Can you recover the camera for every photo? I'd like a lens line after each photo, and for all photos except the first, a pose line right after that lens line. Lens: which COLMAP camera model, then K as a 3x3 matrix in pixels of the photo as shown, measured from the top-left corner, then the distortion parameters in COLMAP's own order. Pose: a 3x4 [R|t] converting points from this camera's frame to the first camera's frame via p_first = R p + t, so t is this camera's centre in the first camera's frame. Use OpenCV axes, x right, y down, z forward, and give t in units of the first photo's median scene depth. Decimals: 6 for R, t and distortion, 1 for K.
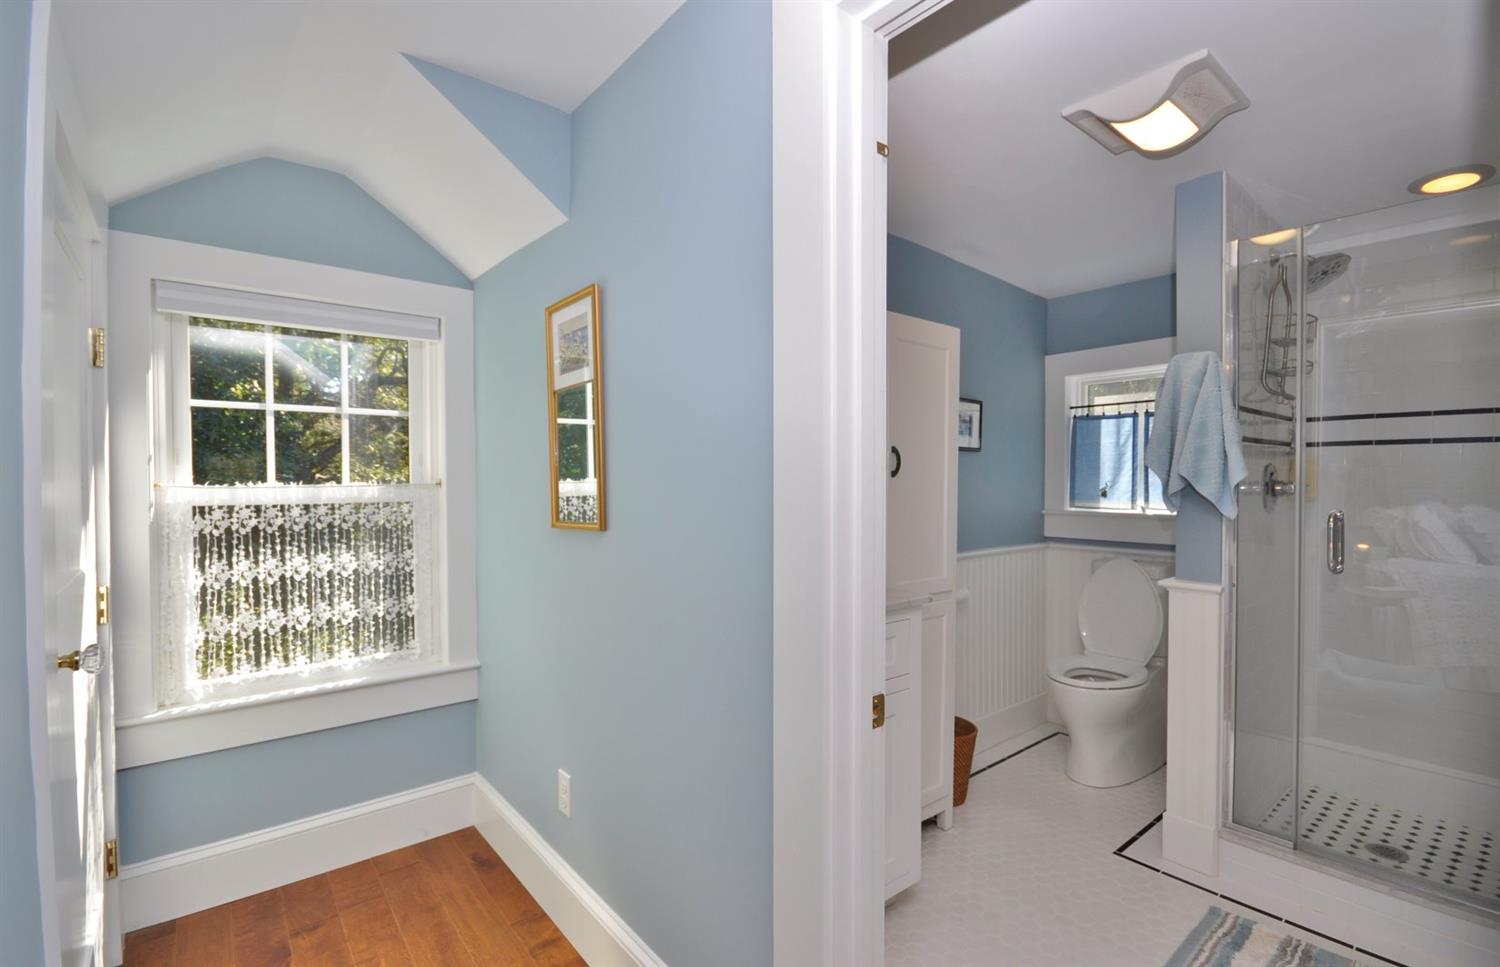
lens RADIAL K [[667.1, 0, 739.0], [0, 667.1, 489.6], [0, 0, 1]] dist [0.022492, -0.021094]
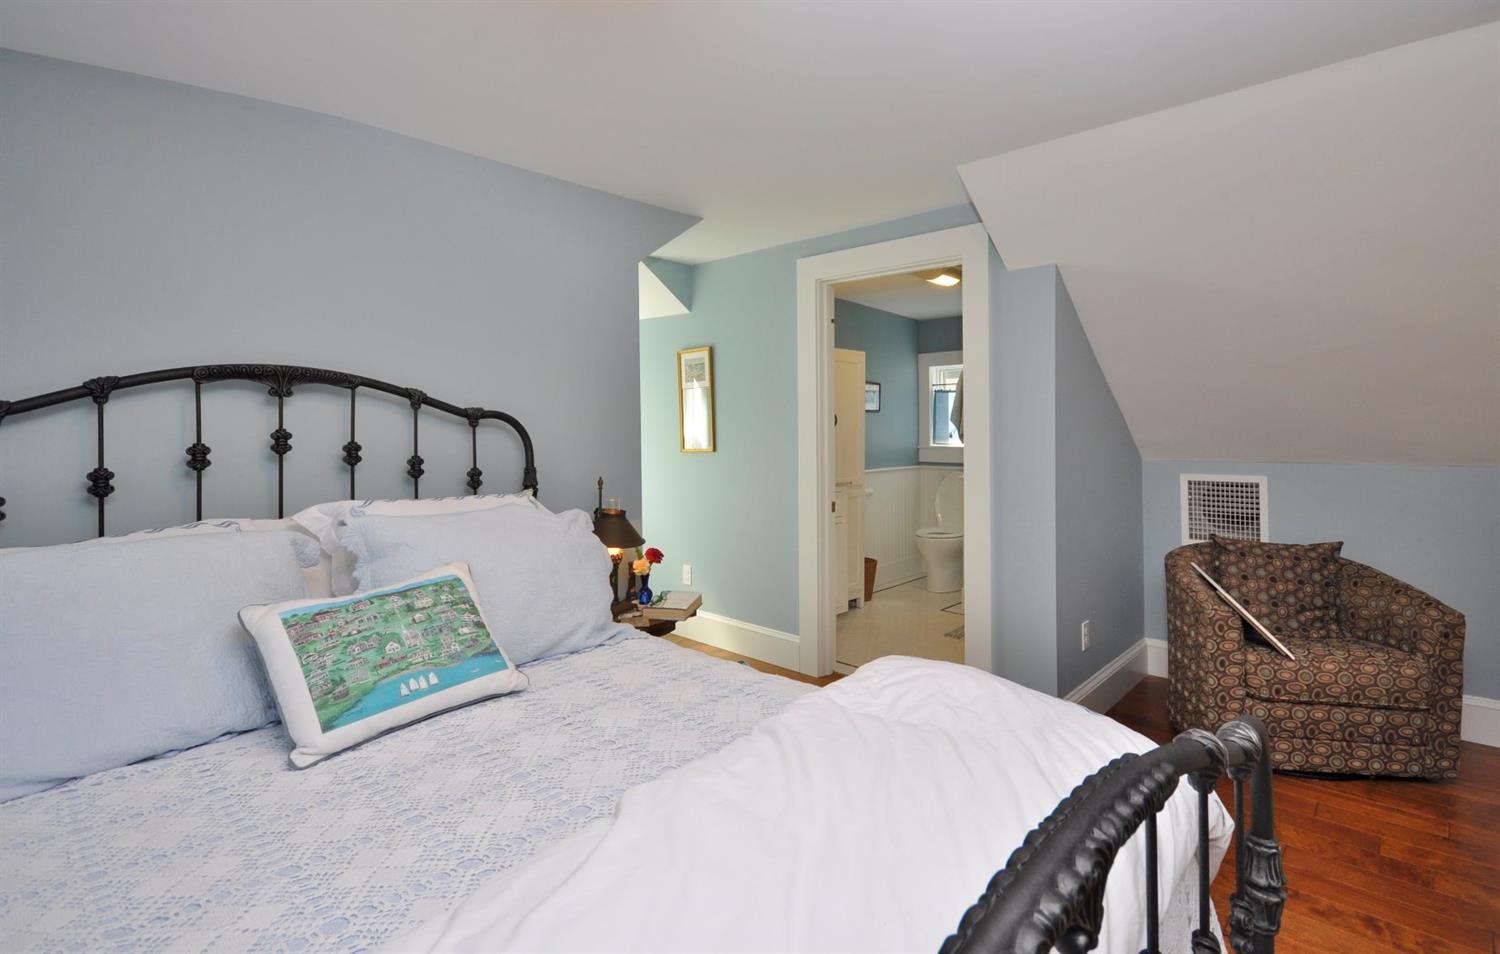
lens RADIAL K [[713.3, 0, 775.5], [0, 713.3, 422.3], [0, 0, 1]] dist [-0.000840, -0.000273]
pose [[0.986849, -0.003012, 0.161617, -0.291102], [0.006262, 0.999788, -0.019599, 0.007100], [-0.161524, 0.020354, 0.986659, -1.097807]]
